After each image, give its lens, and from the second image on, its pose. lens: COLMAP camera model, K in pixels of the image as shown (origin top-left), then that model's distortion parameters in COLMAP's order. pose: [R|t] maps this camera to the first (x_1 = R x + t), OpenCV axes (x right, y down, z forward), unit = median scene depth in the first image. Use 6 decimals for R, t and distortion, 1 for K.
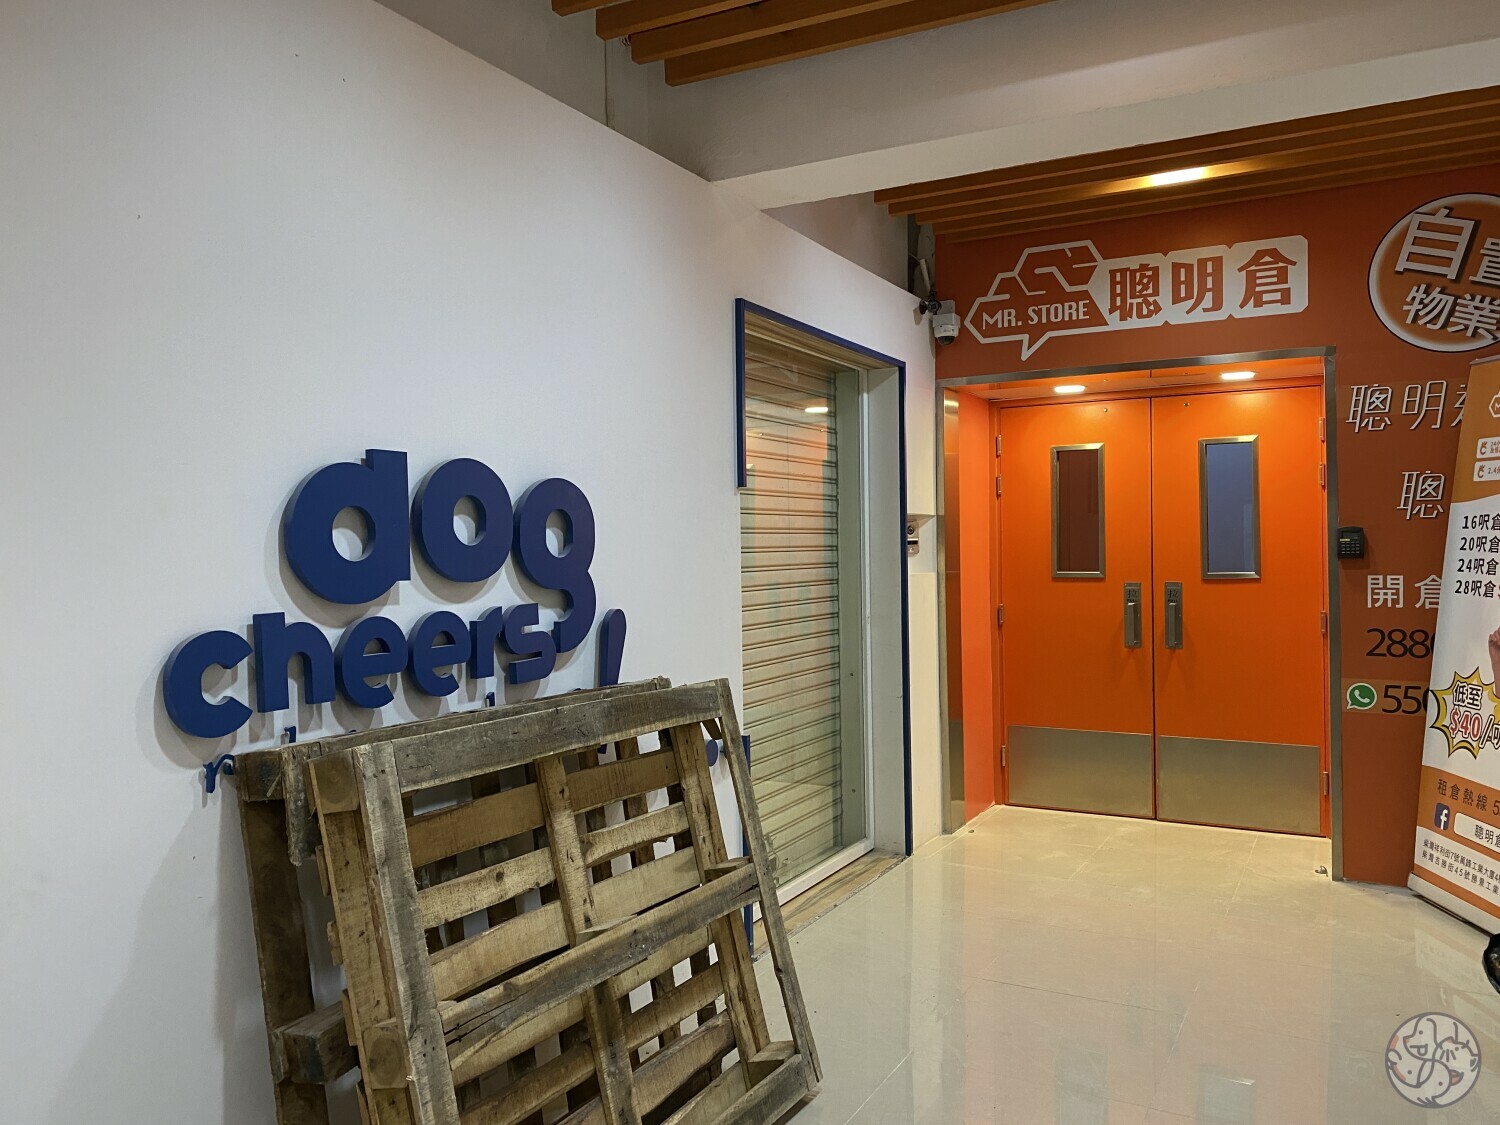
lens RADIAL K [[1157.7, 0, 750.0], [0, 1157.7, 562.5], [0, 0, 1]] dist [0.073345, -0.124545]
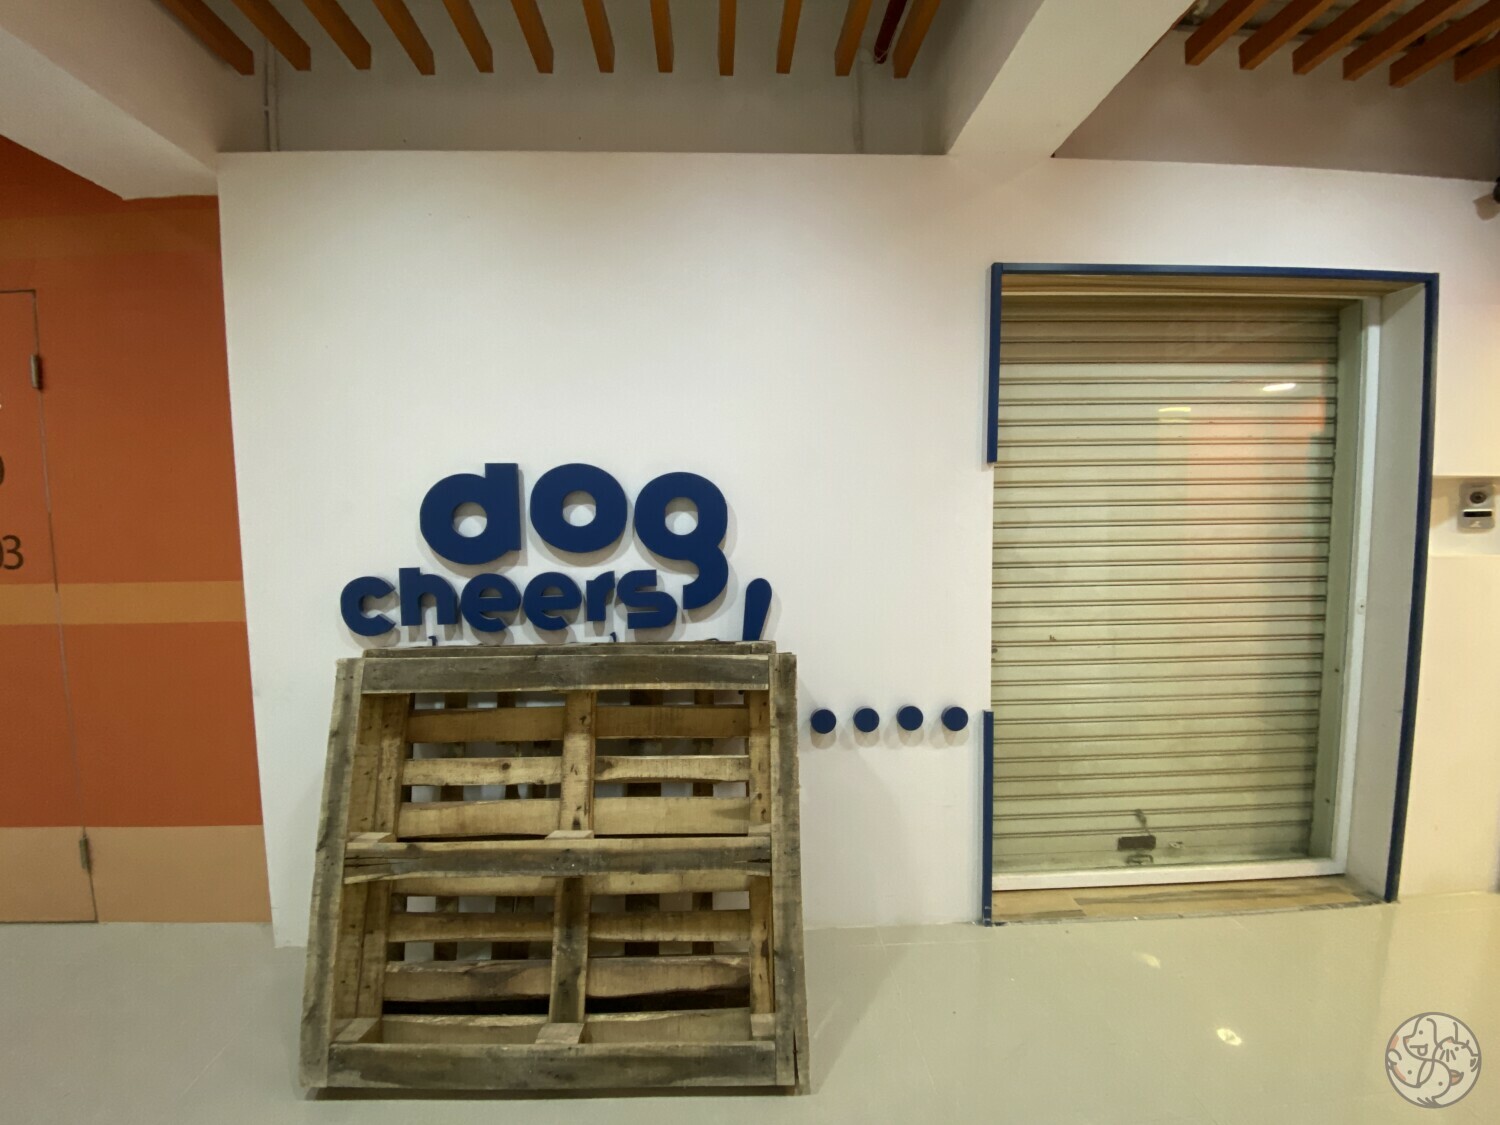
lens RADIAL K [[614.0, 0, 750.0], [0, 614.0, 562.5], [0, 0, 1]] dist [0.020509, -0.021337]
pose [[0.510388, 0.073808, -0.856771, 0.425811], [-0.004929, 0.996545, 0.082913, -0.027788], [0.859930, -0.038095, 0.508988, 0.691284]]
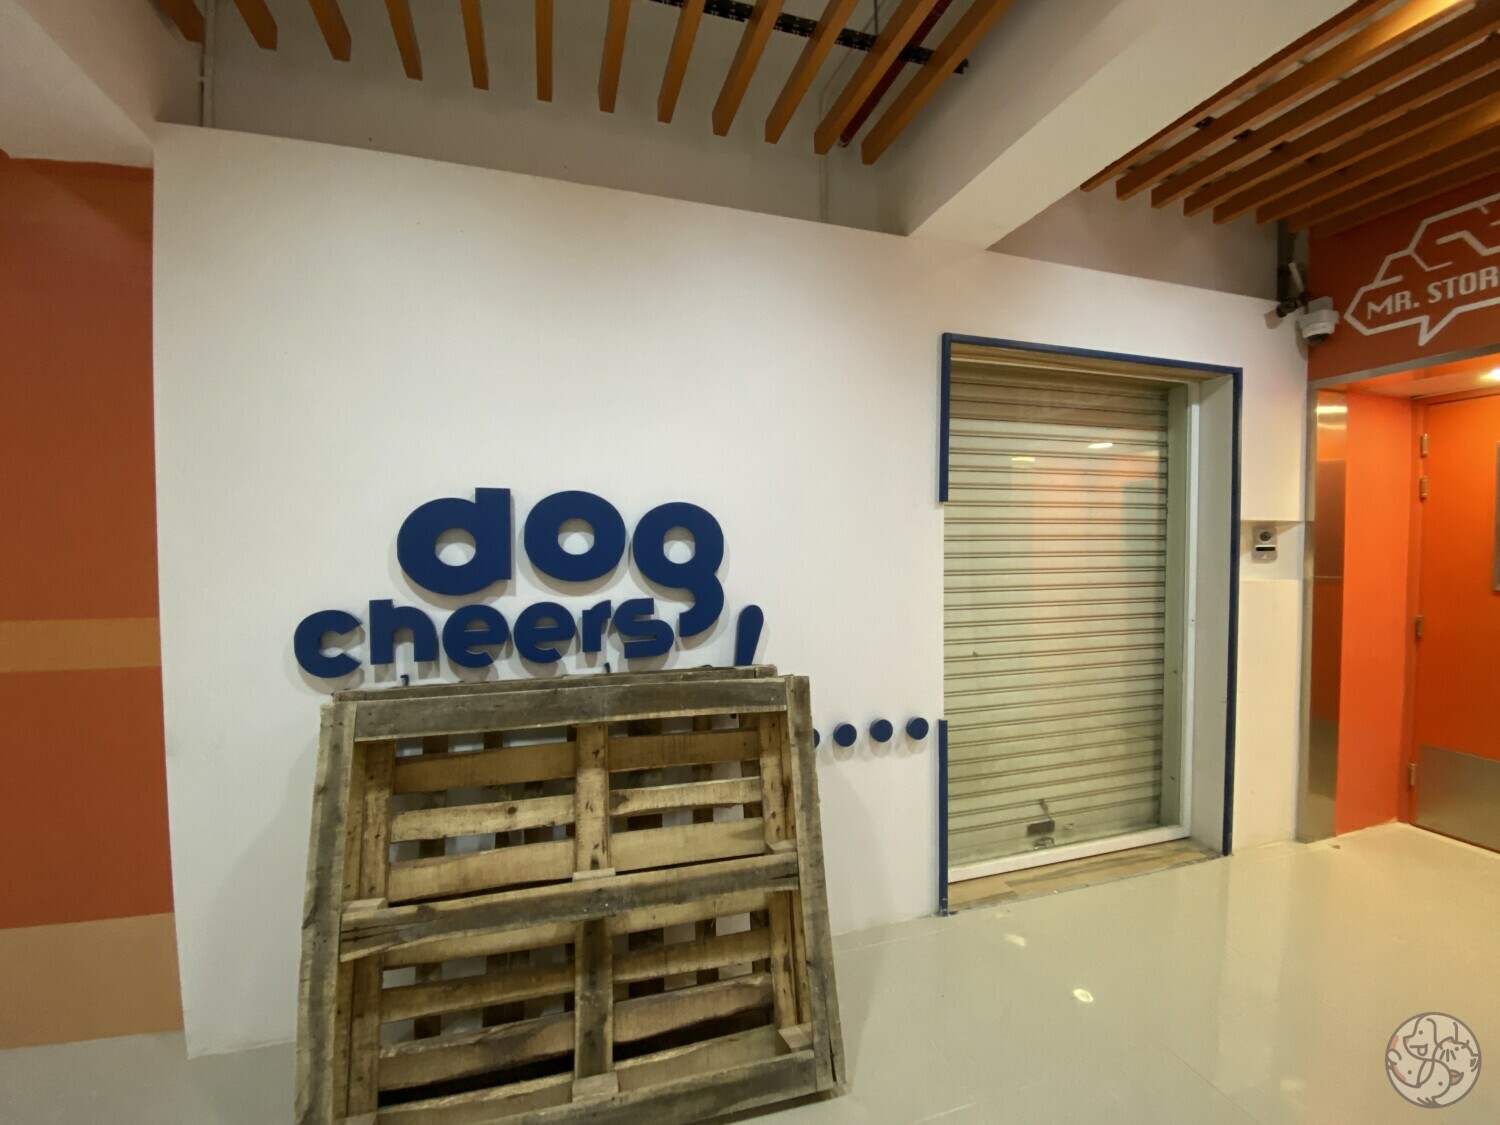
lens RADIAL K [[614.0, 0, 750.0], [0, 614.0, 562.5], [0, 0, 1]] dist [0.020509, -0.021337]
pose [[0.713314, 0.035193, -0.699961, 0.349294], [-0.016673, 0.999308, 0.033253, -0.027360], [0.700647, -0.012049, 0.713407, 0.544889]]
